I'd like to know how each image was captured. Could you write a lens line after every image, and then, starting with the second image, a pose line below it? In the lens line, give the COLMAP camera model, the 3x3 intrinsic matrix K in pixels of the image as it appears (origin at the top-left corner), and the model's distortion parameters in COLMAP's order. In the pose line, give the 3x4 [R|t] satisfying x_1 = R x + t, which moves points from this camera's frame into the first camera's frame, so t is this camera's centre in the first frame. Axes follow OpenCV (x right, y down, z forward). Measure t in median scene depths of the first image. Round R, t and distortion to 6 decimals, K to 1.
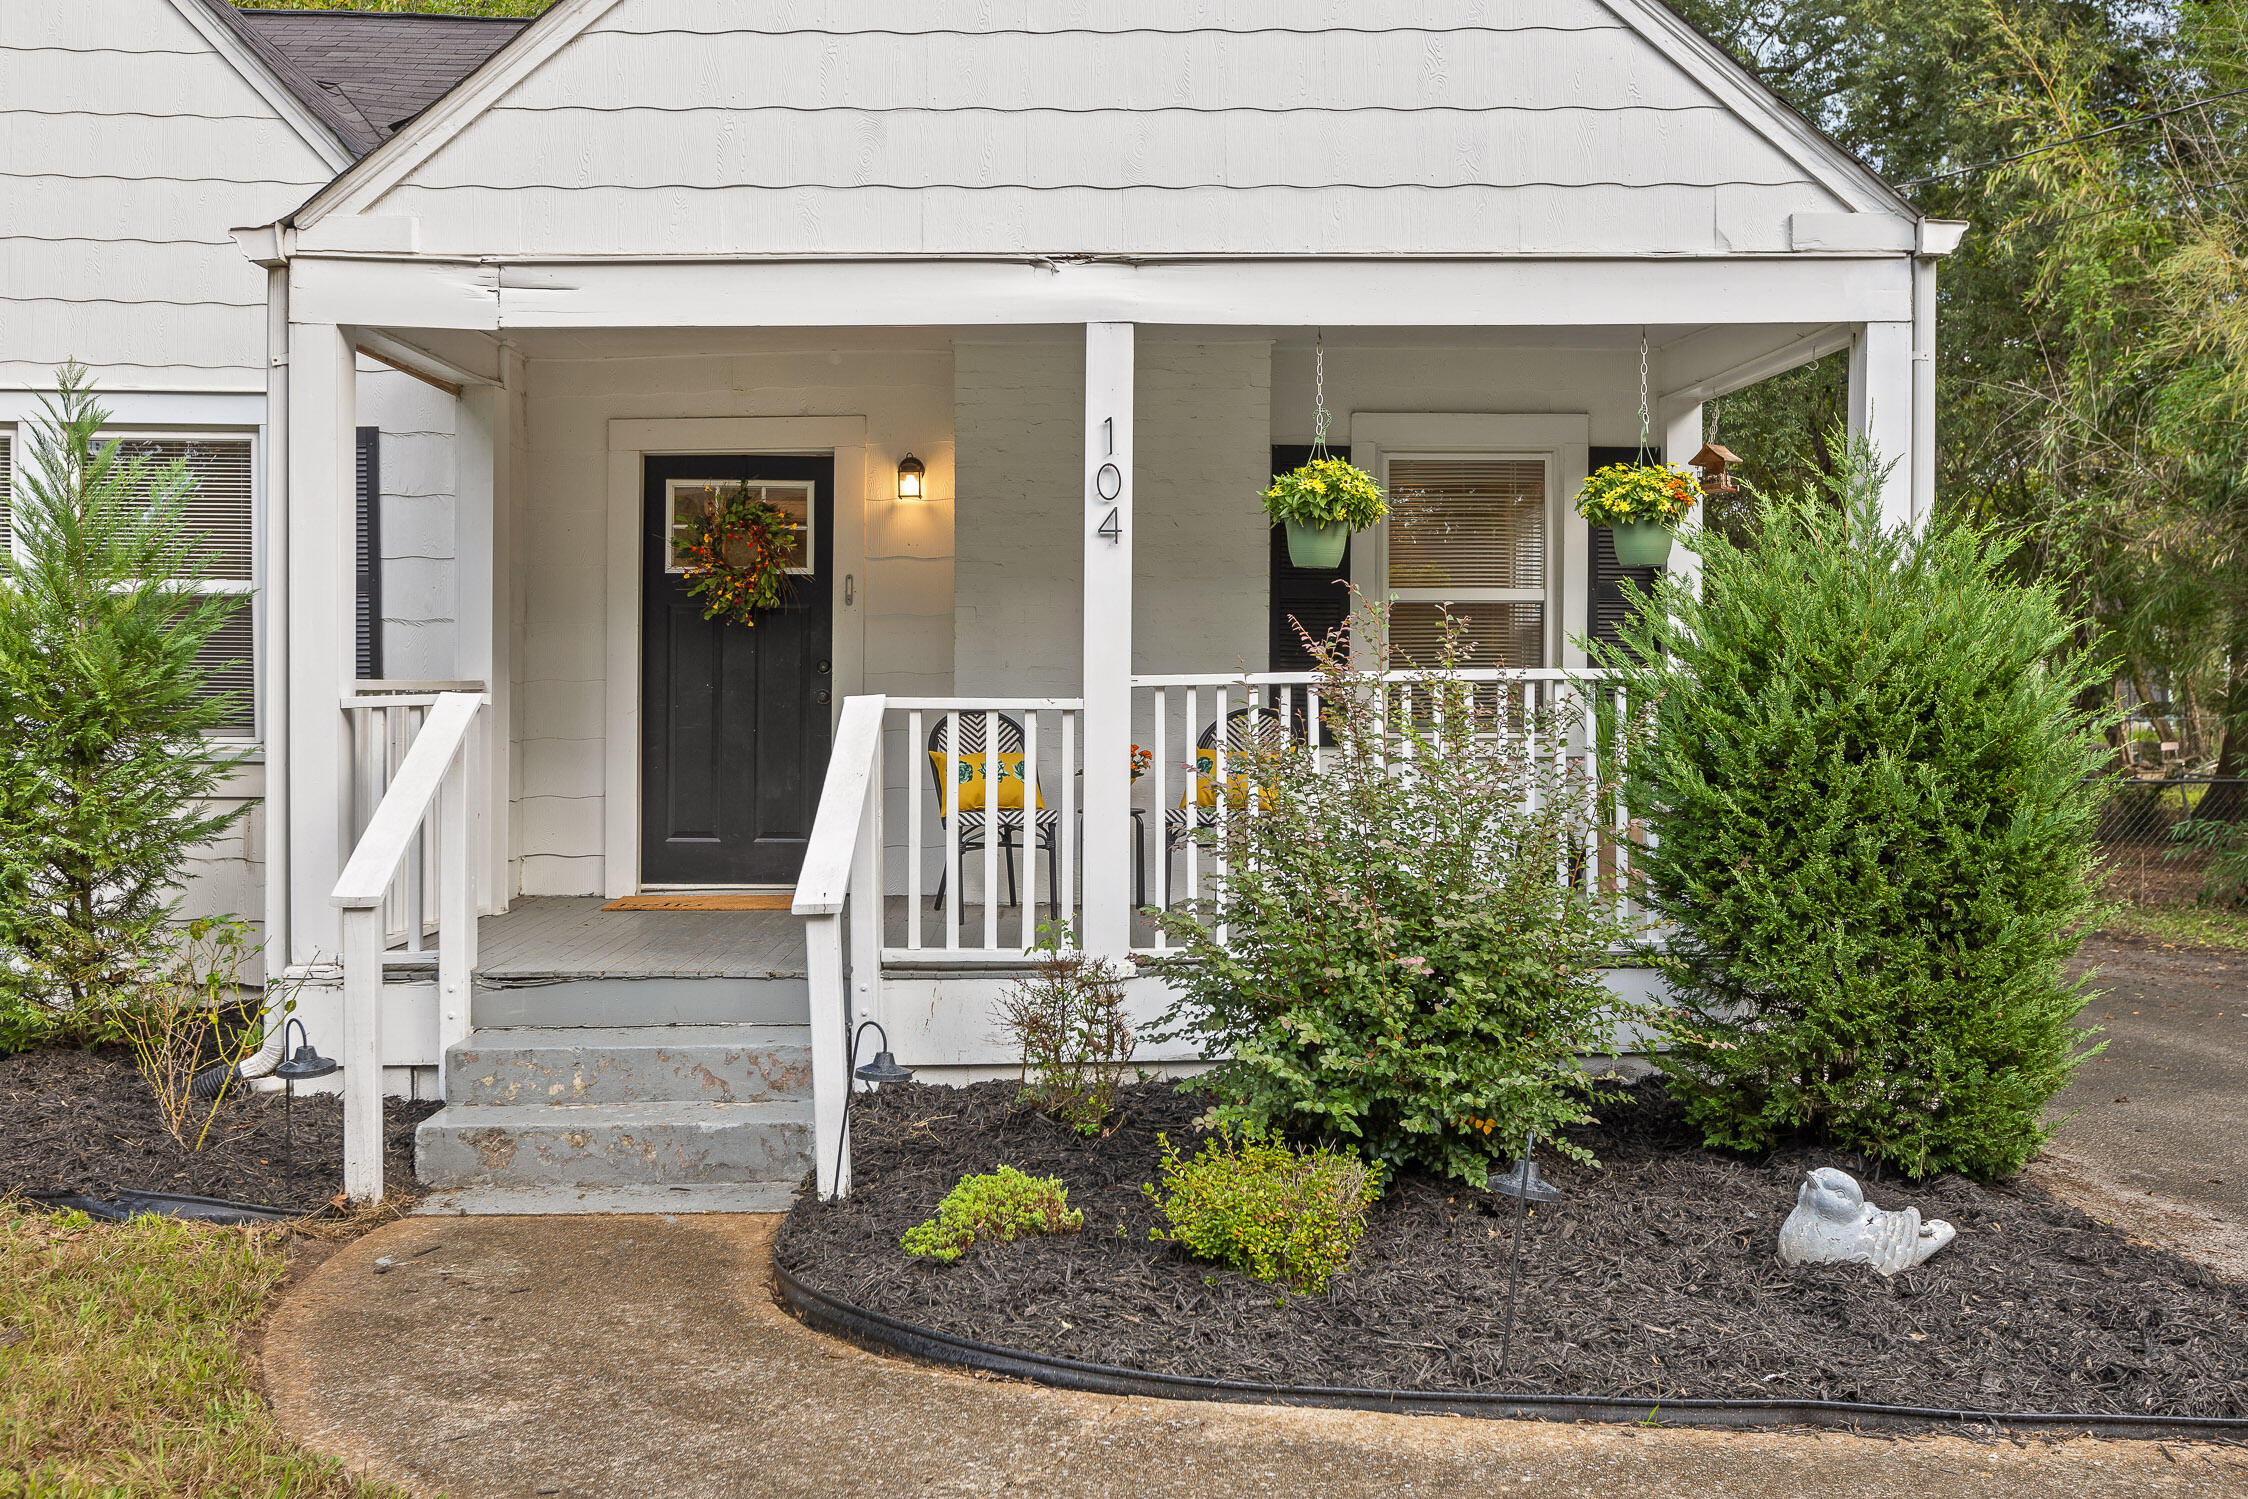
lens RADIAL K [[2120.8, 0, 1123.1], [0, 2120.8, 695.7], [0, 0, 1]] dist [0.003541, -0.002072]
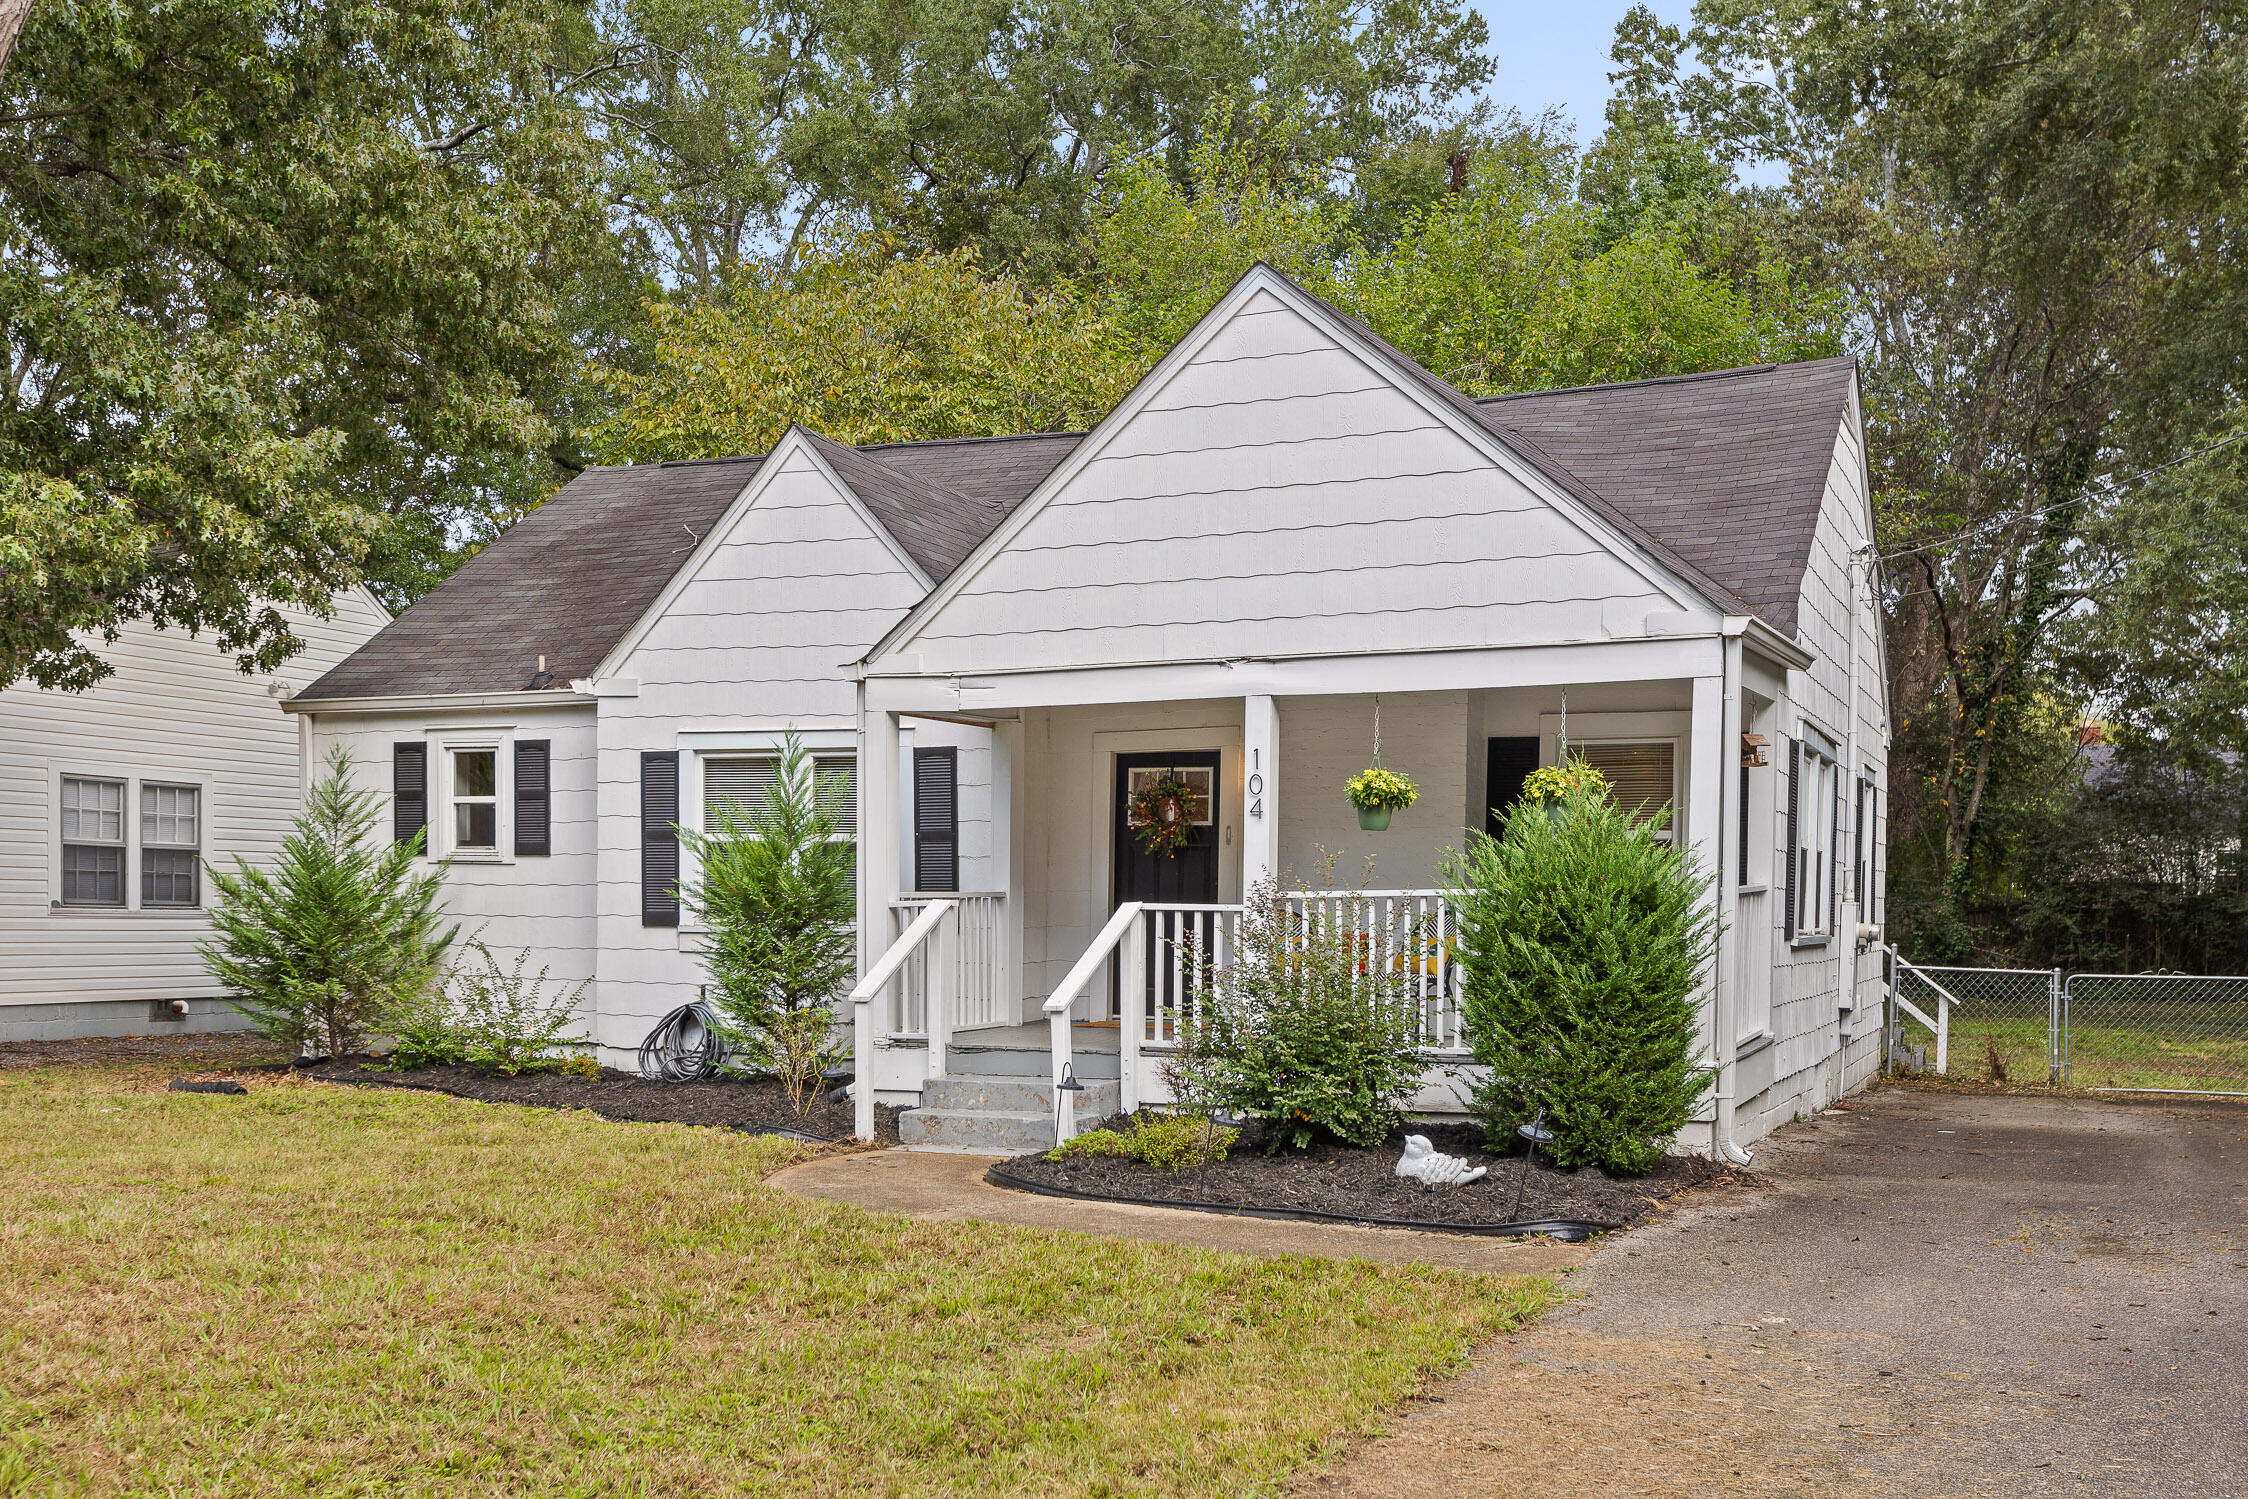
lens RADIAL K [[2287.8, 0, 1128.0], [0, 2287.8, 885.9], [0, 0, 1]] dist [0.020135, 0.021692]
pose [[0.905130, 0.001742, -0.425132, 0.708037], [-0.001039, 0.999998, 0.001885, -0.017968], [0.425134, -0.001264, 0.905130, -0.791671]]
